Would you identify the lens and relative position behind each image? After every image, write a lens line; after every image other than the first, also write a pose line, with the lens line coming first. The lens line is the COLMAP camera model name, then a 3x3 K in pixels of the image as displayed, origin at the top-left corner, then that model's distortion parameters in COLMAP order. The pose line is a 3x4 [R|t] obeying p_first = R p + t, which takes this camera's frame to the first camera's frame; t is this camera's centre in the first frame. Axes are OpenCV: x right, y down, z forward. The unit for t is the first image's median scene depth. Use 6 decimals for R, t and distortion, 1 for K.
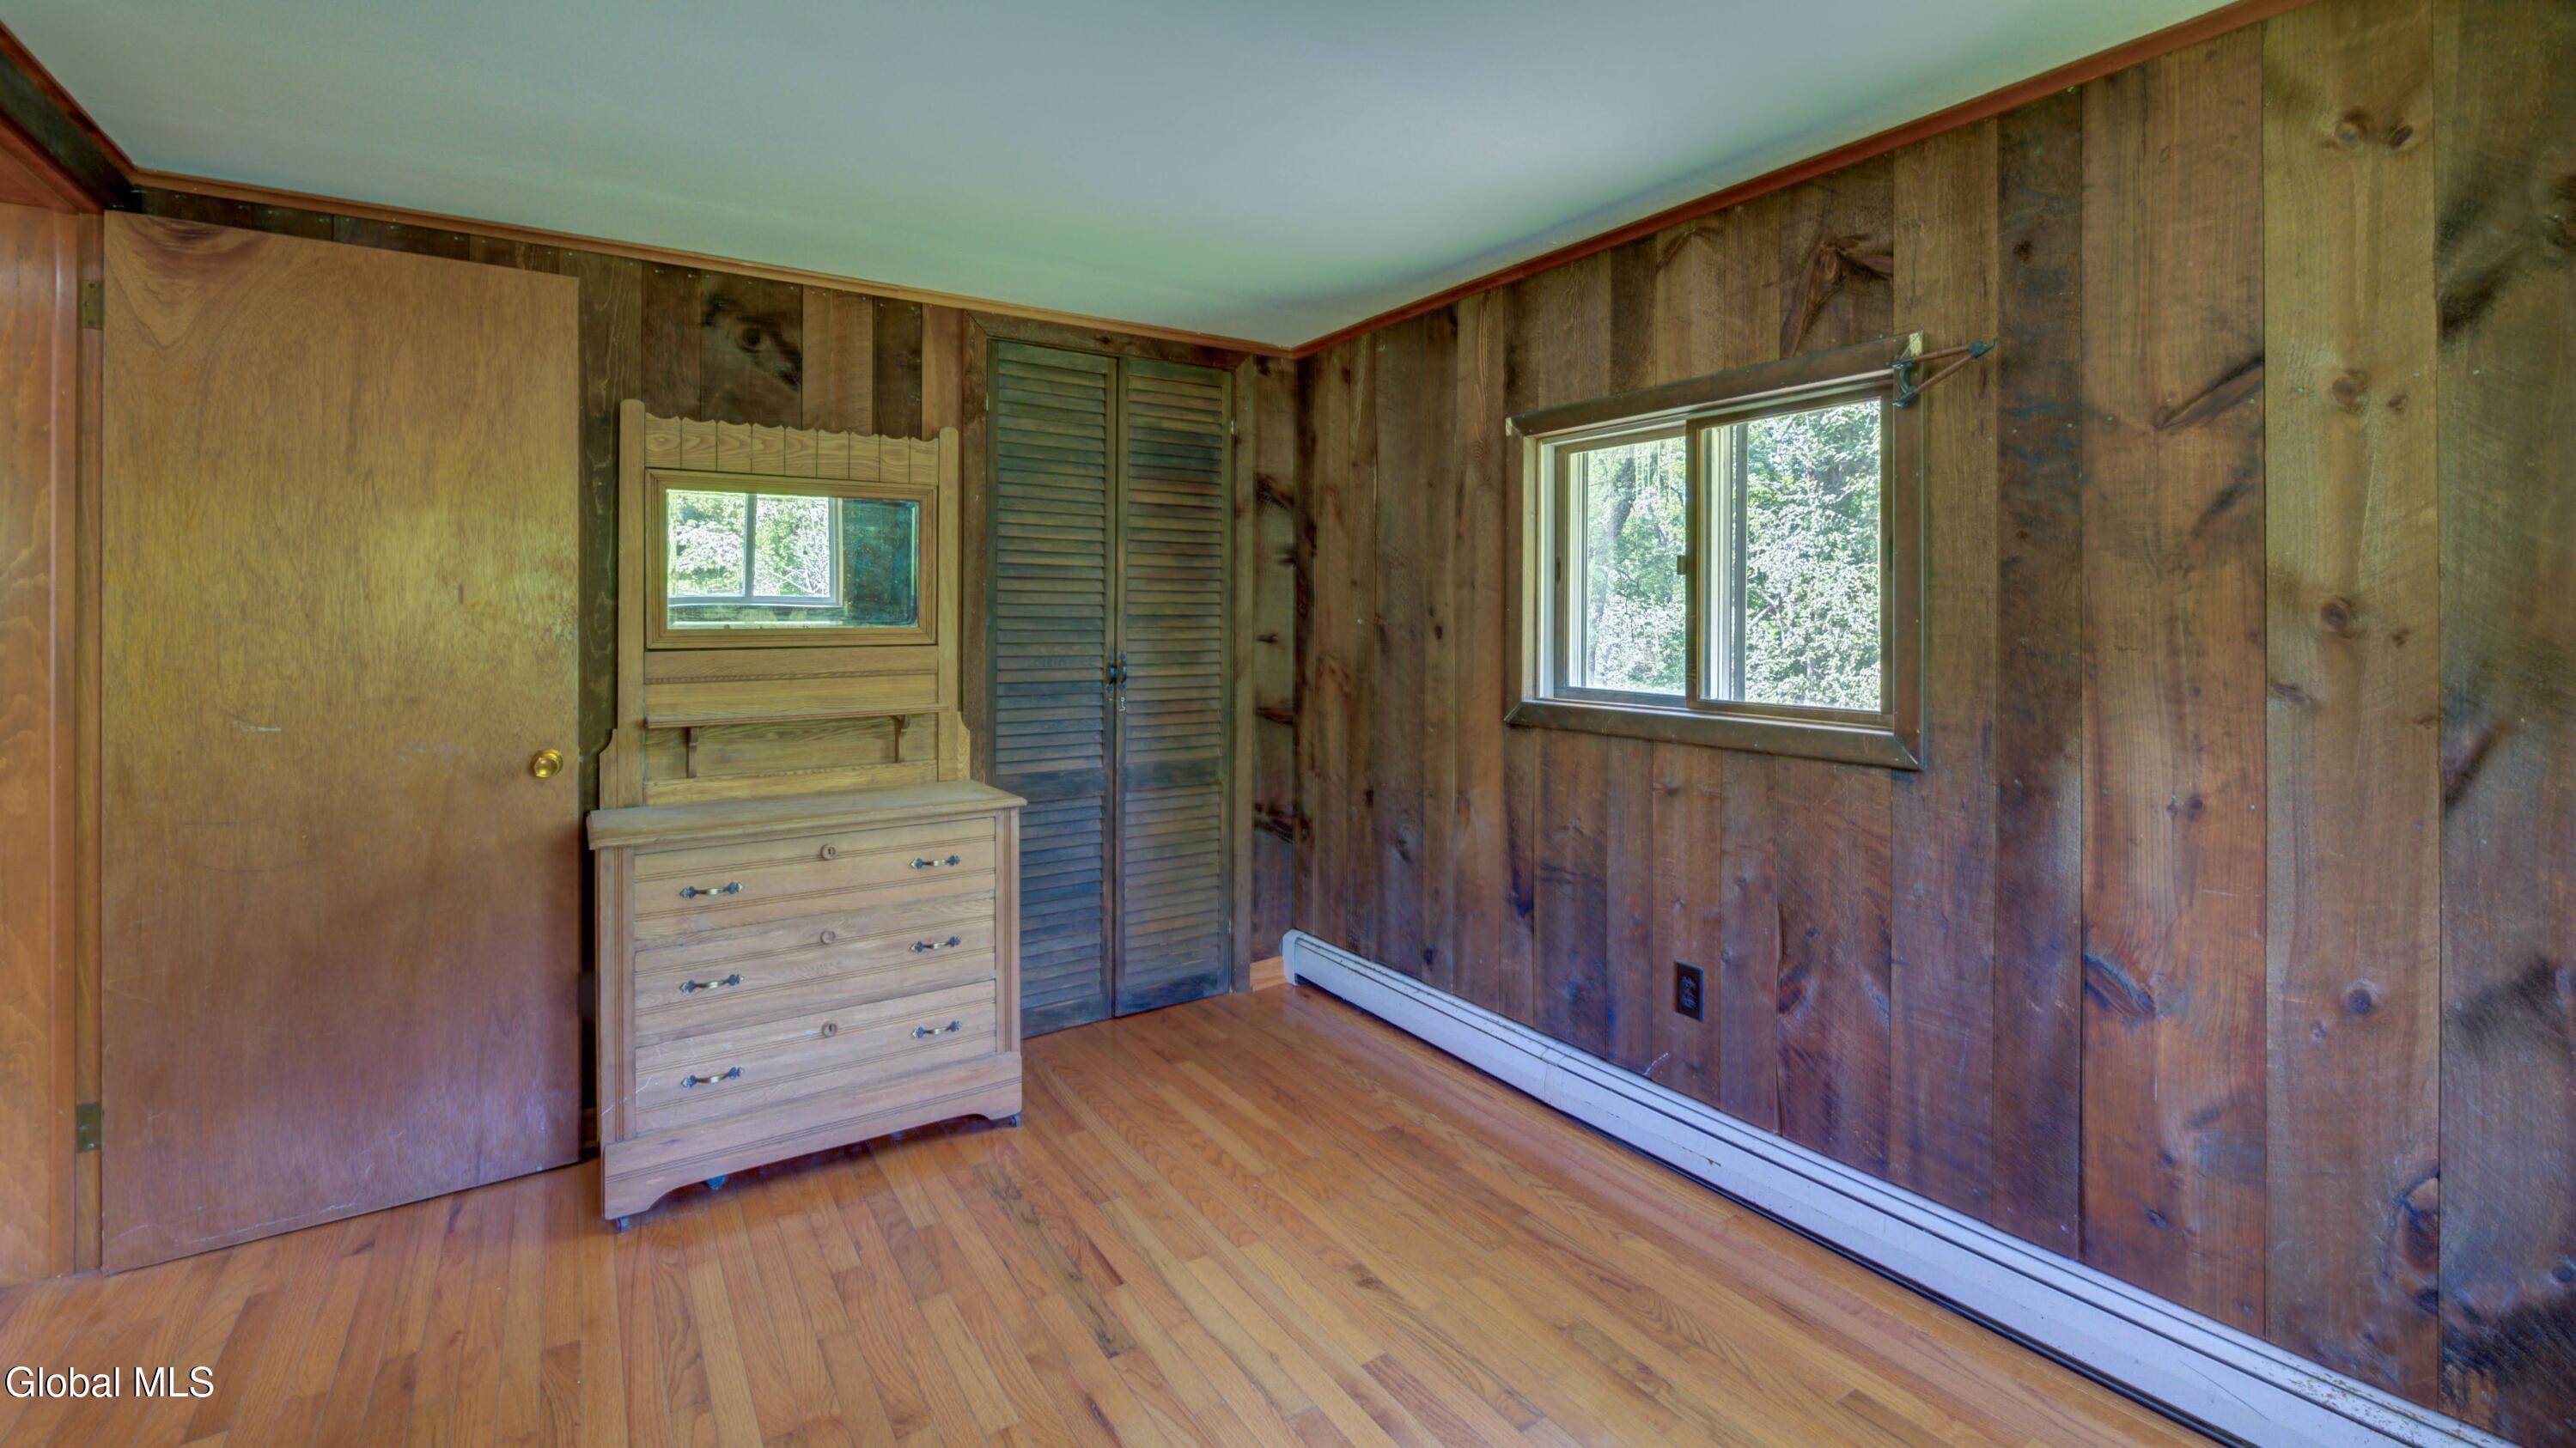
lens RADIAL K [[1064.3, 0, 1313.7], [0, 1064.3, 619.8], [0, 0, 1]] dist [-0.013297, 0.000288]
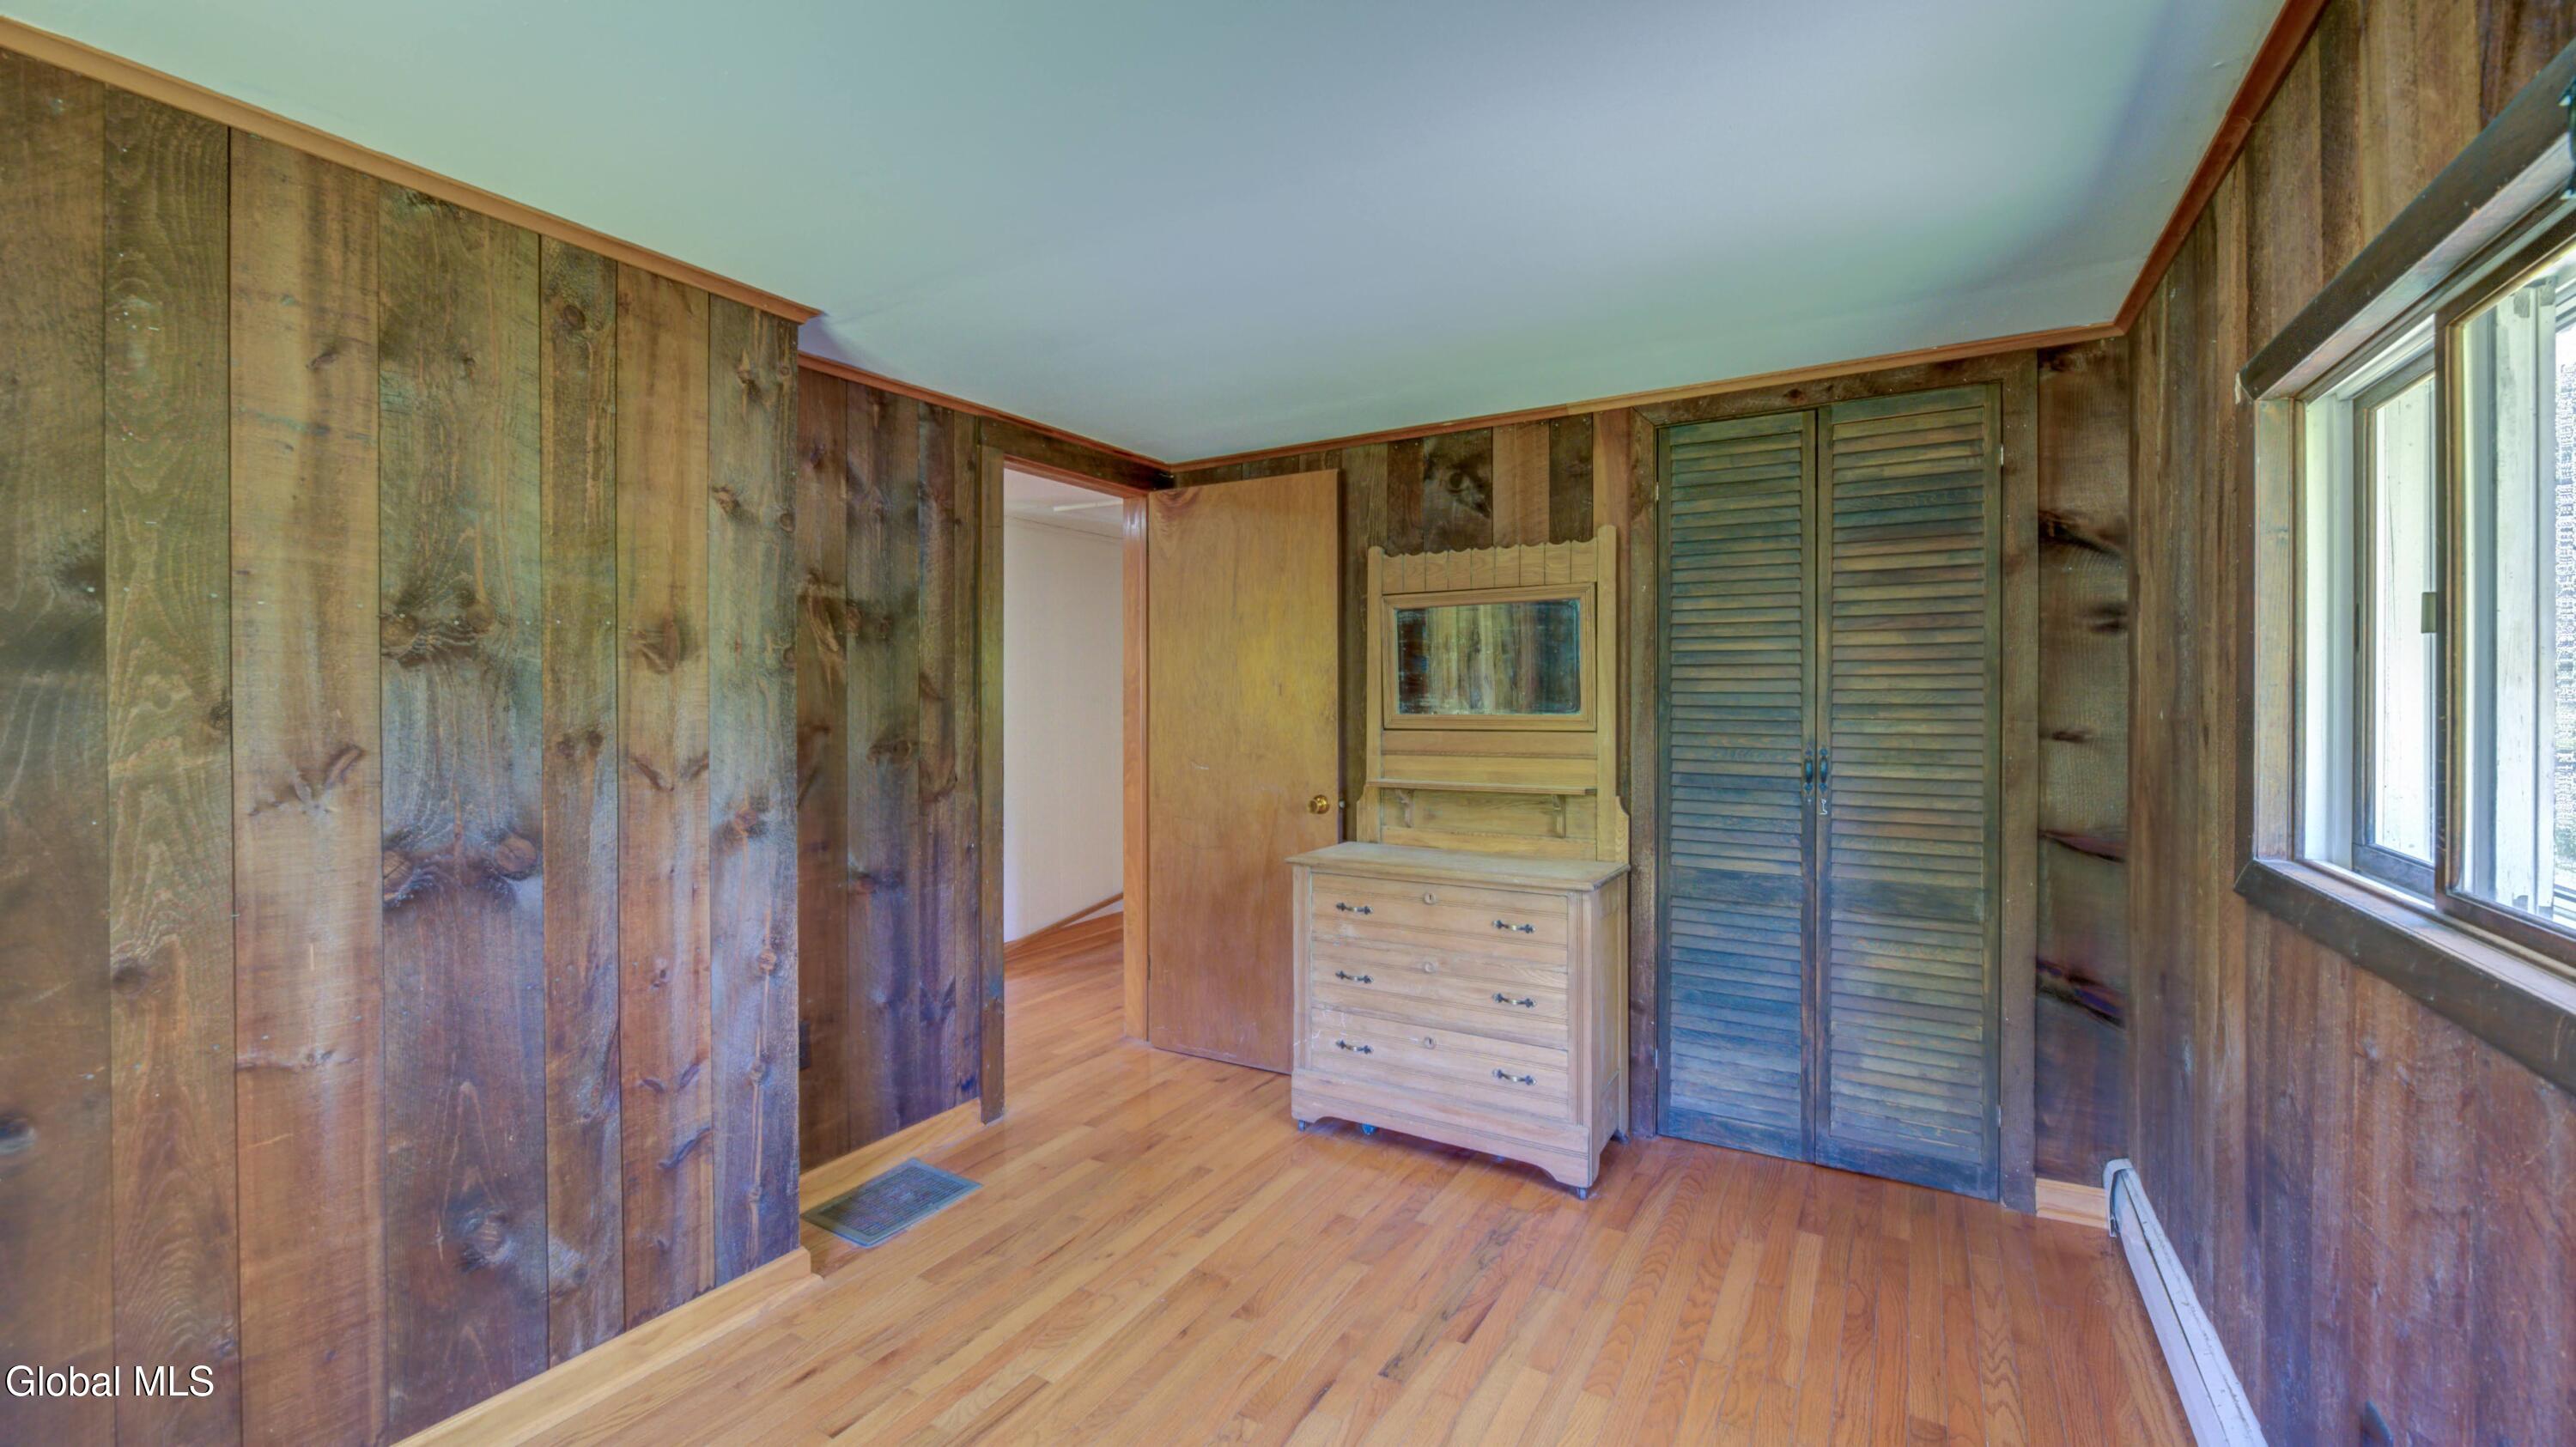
lens RADIAL K [[1064.4, 0, 1292.7], [0, 1064.4, 703.9], [0, 0, 1]] dist [-0.013297, 0.000288]
pose [[0.415192, 0.005606, -0.909716, 0.490177], [-0.001871, 0.999984, 0.005308, -0.009504], [0.909732, -0.000502, 0.415196, 0.284298]]
